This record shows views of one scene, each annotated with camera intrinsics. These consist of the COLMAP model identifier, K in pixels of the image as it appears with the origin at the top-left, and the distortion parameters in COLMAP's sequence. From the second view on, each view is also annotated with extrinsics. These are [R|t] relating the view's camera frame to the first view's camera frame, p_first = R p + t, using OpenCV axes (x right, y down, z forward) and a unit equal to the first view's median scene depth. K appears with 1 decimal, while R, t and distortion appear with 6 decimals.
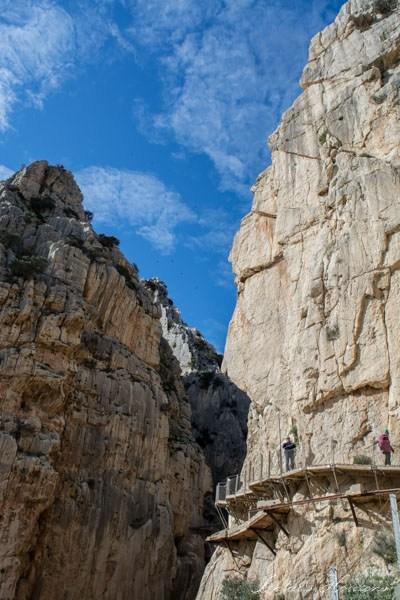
lens RADIAL K [[588.3, 0, 200.0], [0, 588.3, 300.0], [0, 0, 1]] dist [0.002816, 0.003384]
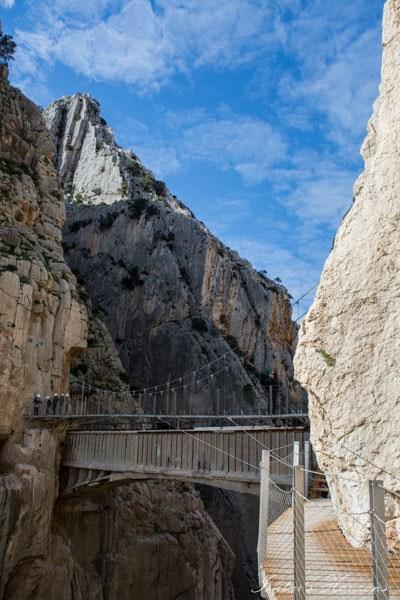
lens RADIAL K [[588.3, 0, 200.0], [0, 588.3, 300.0], [0, 0, 1]] dist [0.002816, 0.003384]
pose [[0.997399, -0.000135, 0.072081, 0.034513], [-0.017373, 0.970068, 0.242212, 0.058932], [-0.069957, -0.242834, 0.967542, 0.188261]]
